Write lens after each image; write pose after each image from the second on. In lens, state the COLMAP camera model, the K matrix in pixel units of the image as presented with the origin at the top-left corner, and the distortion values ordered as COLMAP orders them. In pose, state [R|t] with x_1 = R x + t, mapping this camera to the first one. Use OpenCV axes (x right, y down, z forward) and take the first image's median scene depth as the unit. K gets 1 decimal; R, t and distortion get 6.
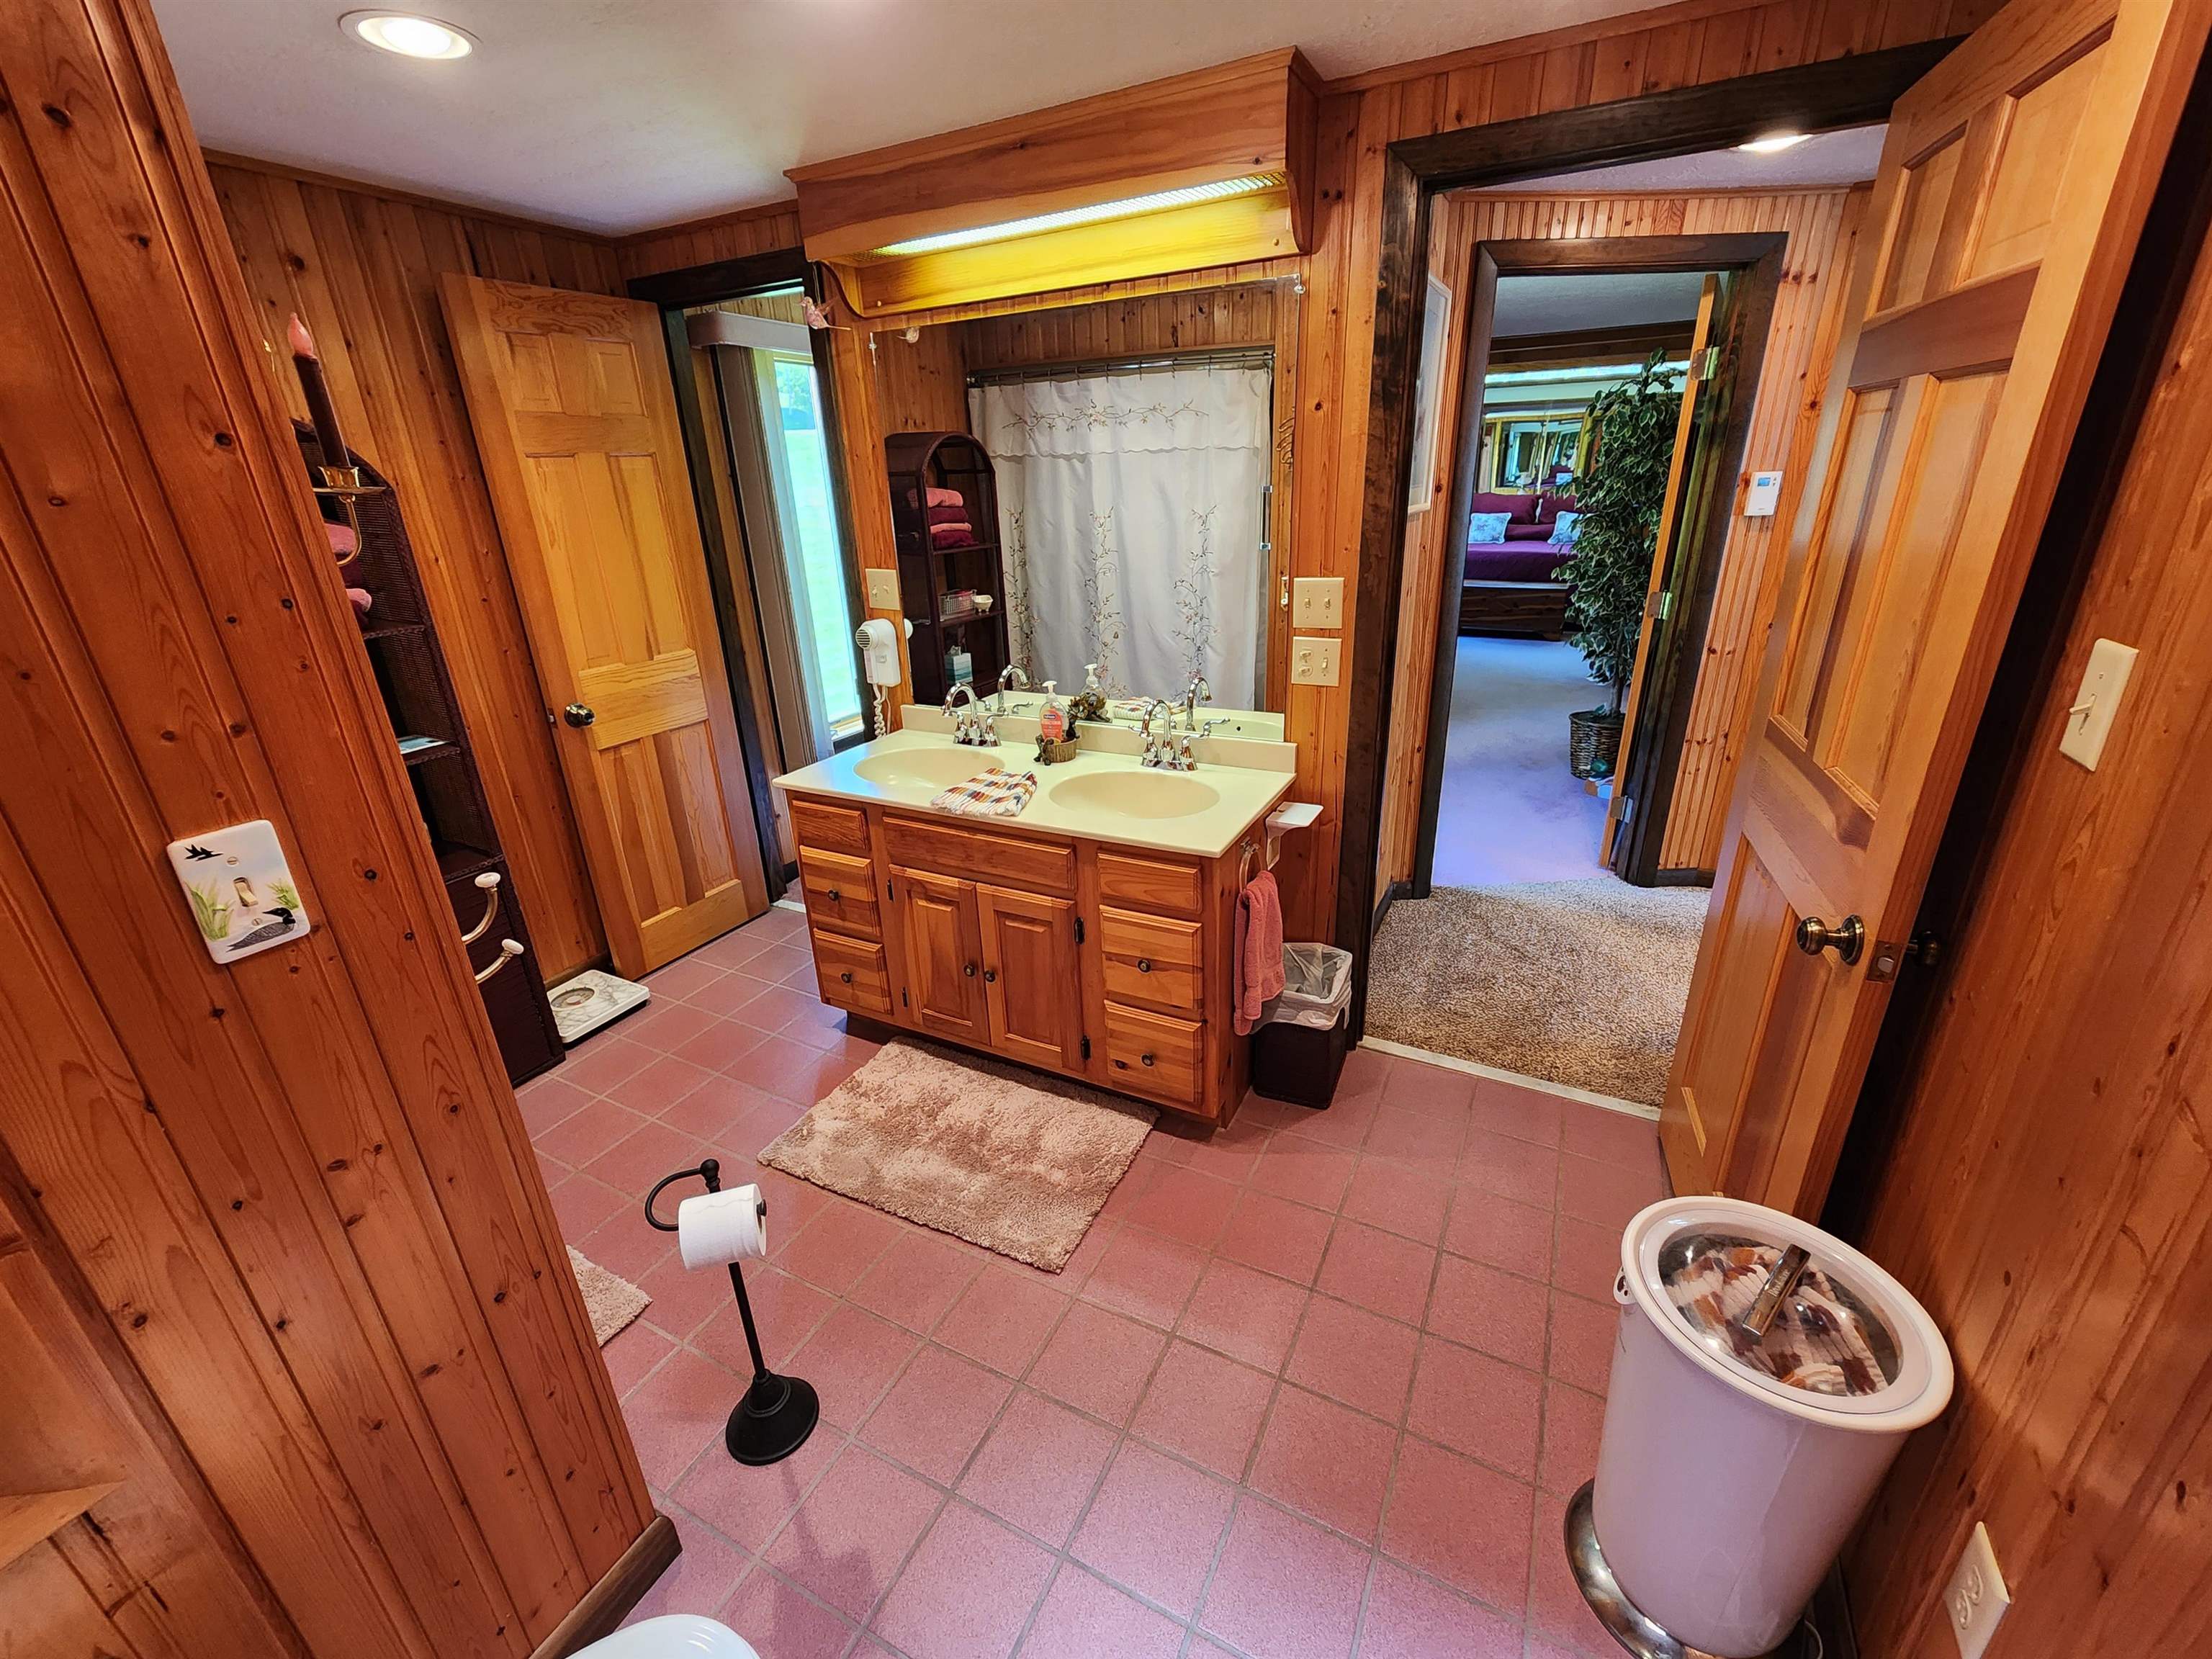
lens RADIAL K [[909.7, 0, 1107.1], [0, 909.7, 832.4], [0, 0, 1]] dist [-0.003341, 0.000783]
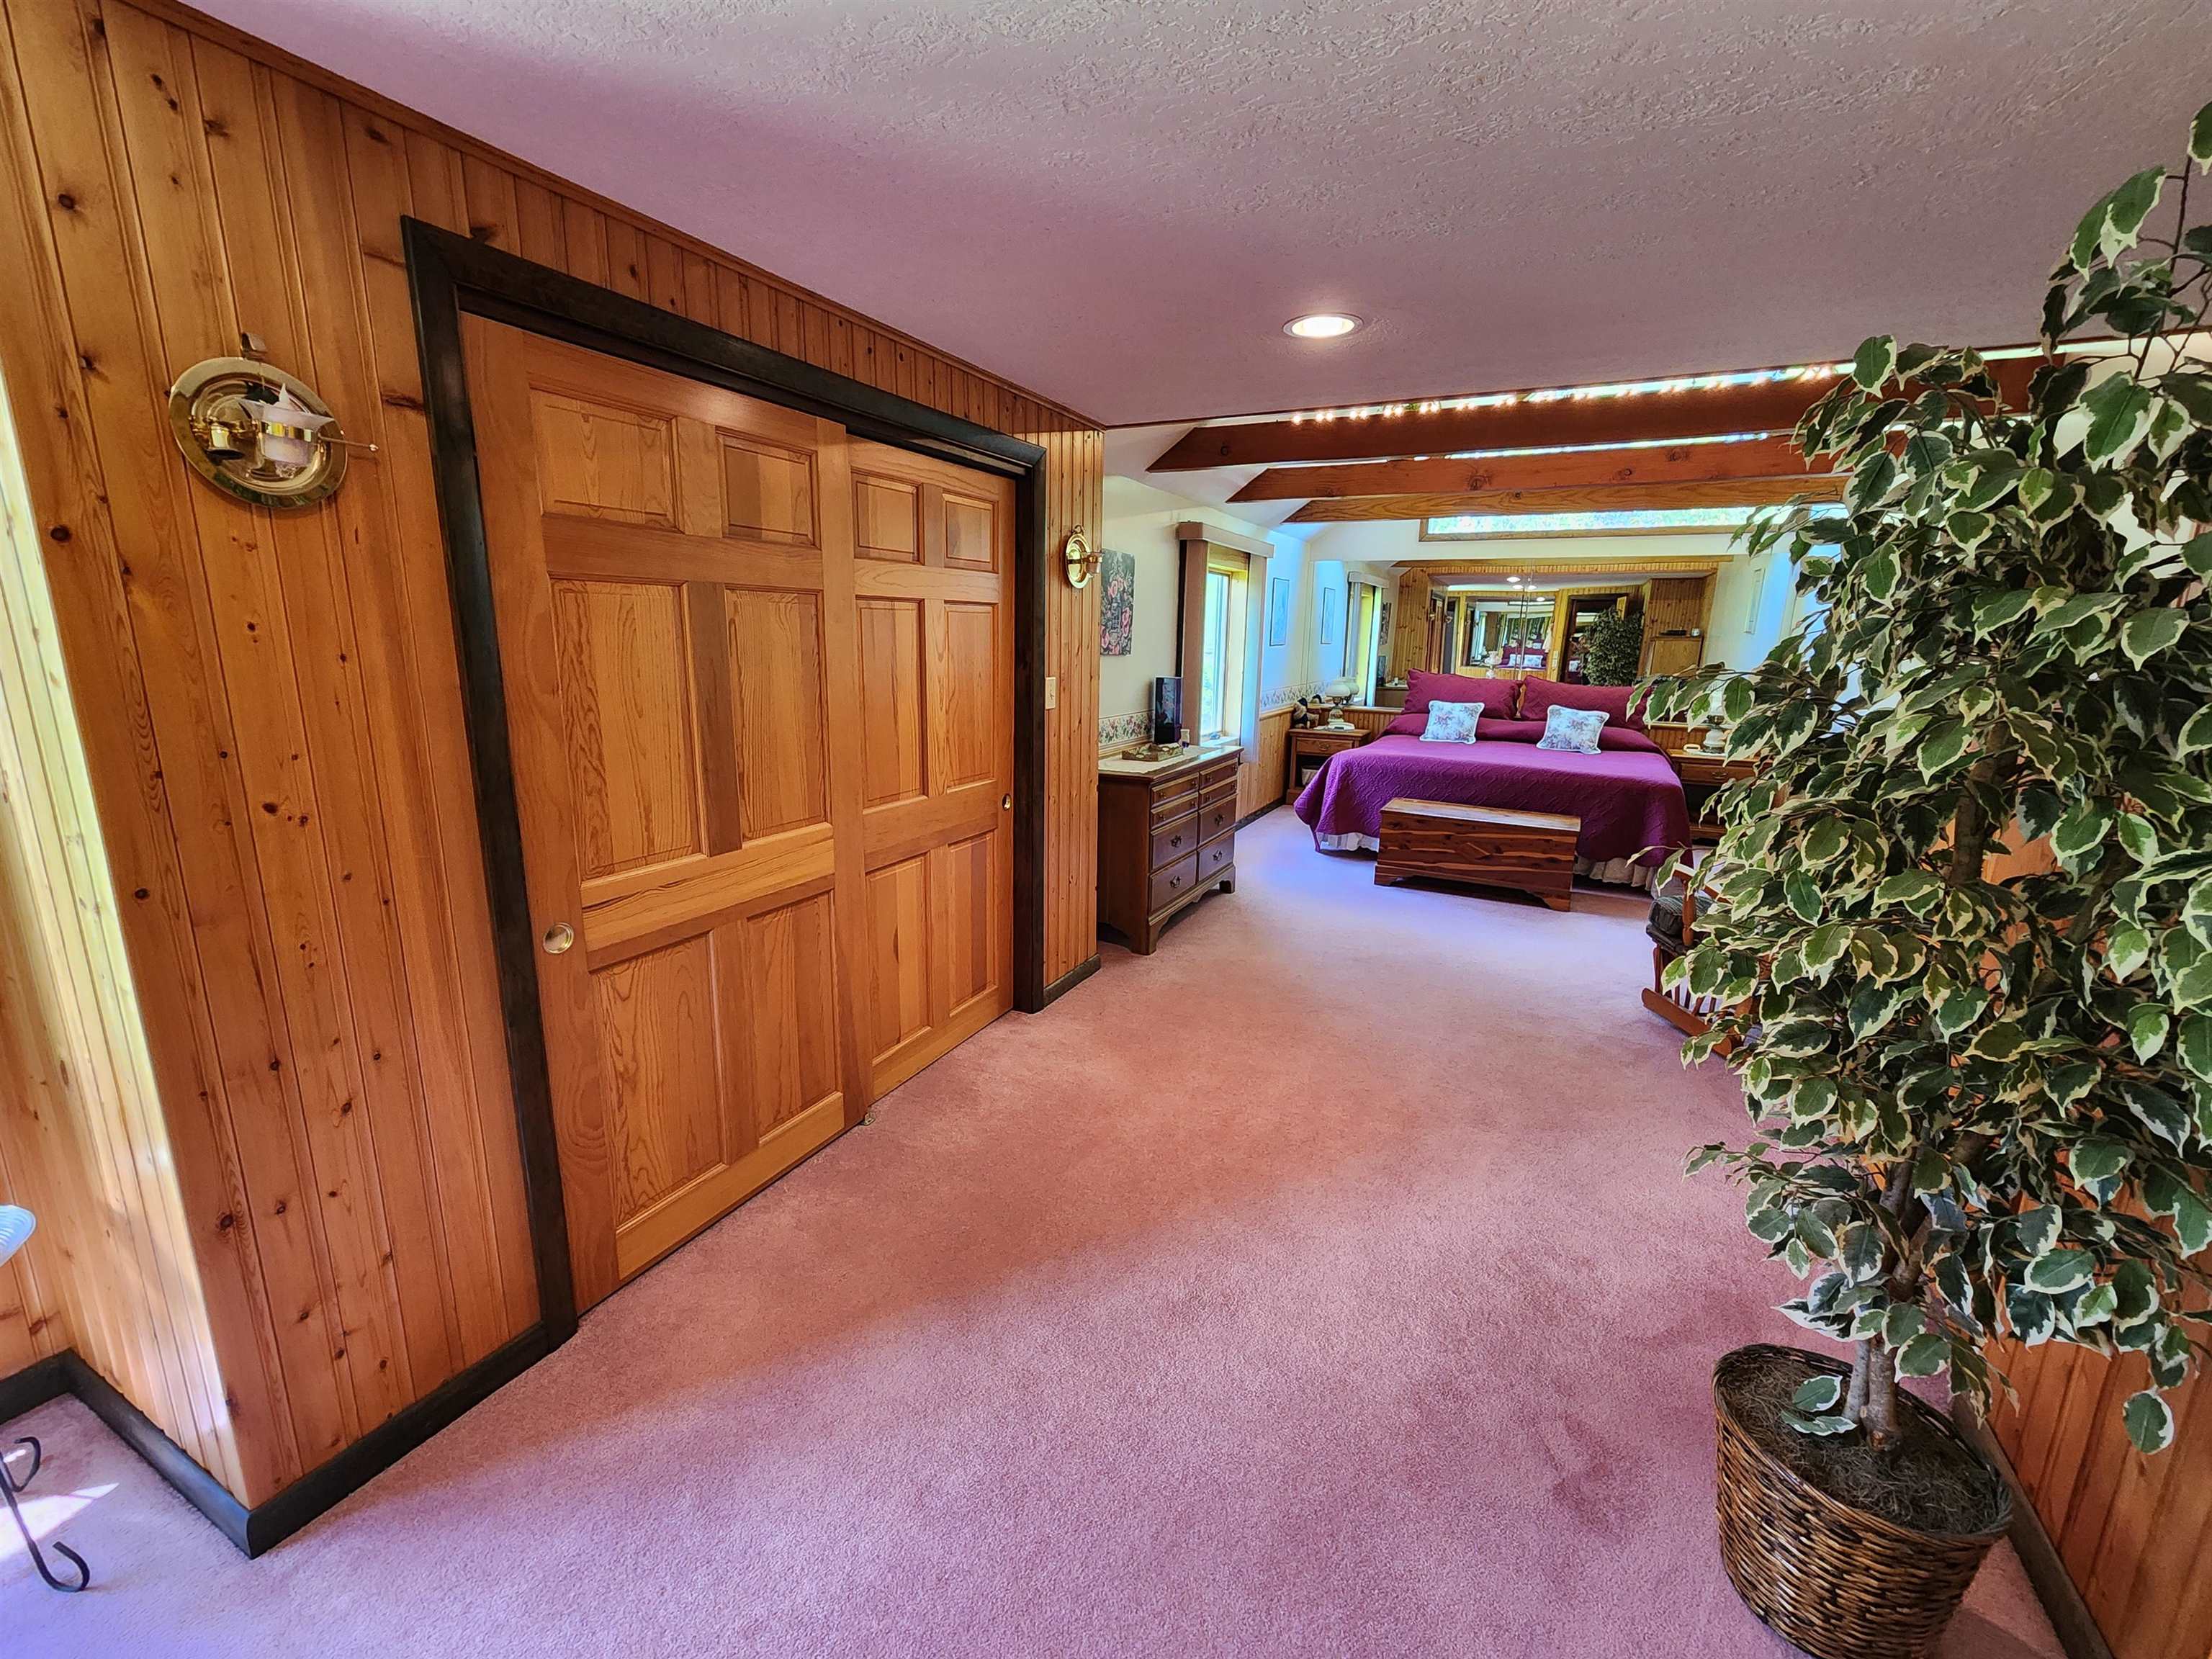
lens RADIAL K [[909.7, 0, 1105.0], [0, 909.7, 827.9], [0, 0, 1]] dist [-0.003341, 0.000783]
pose [[0.998949, 0.041617, 0.019230, 0.132382], [-0.037806, 0.985074, -0.167926, -0.119722], [-0.025932, 0.167022, 0.985612, 0.308257]]
